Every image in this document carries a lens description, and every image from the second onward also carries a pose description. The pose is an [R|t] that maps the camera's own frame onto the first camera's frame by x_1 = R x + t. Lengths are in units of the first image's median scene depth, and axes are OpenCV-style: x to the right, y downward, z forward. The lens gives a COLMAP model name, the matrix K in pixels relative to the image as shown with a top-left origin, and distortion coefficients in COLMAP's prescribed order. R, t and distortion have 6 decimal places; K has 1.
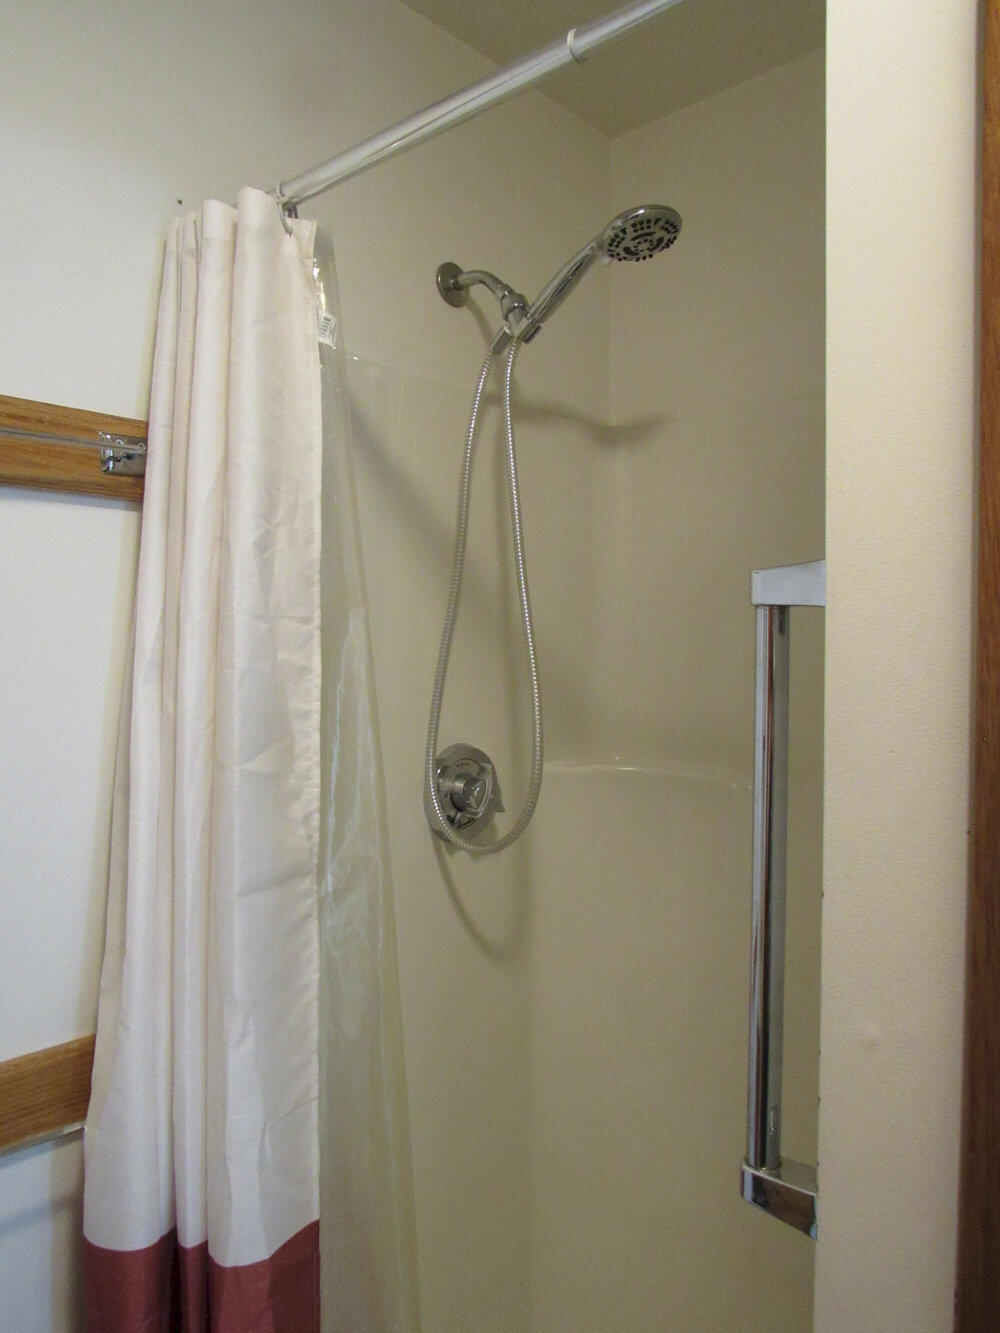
lens RADIAL K [[964.1, 0, 505.6], [0, 964.1, 670.8], [0, 0, 1]] dist [-0.028900, 0.010434]
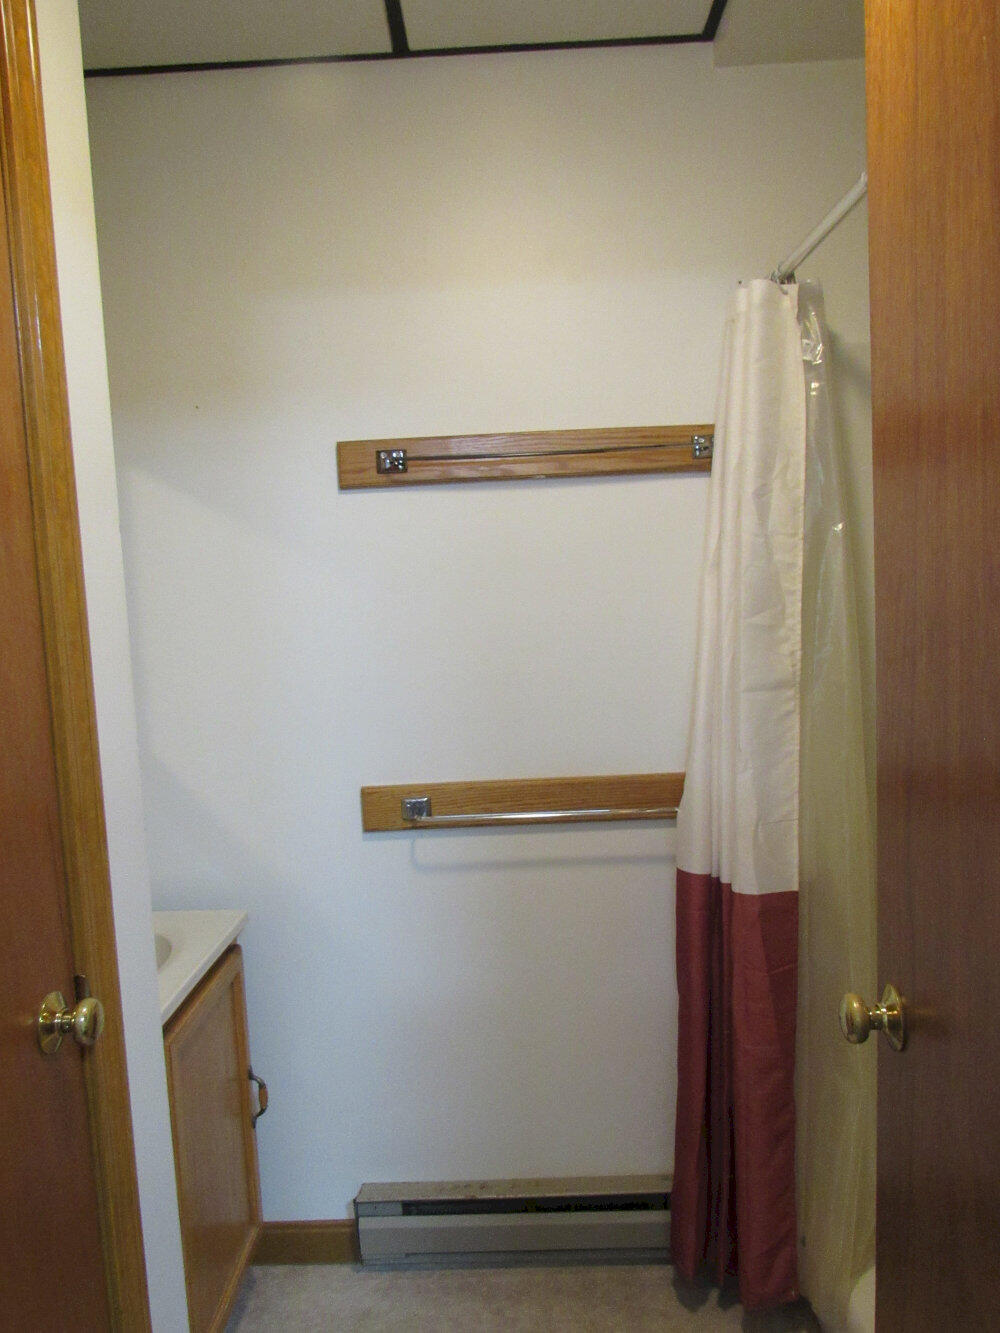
lens RADIAL K [[964.1, 0, 505.6], [0, 964.1, 670.8], [0, 0, 1]] dist [-0.028900, 0.010434]
pose [[0.670240, 0.040729, -0.741026, 0.701415], [0.026511, 0.996542, 0.078751, 0.037534], [0.741671, -0.072428, 0.666842, -0.490145]]
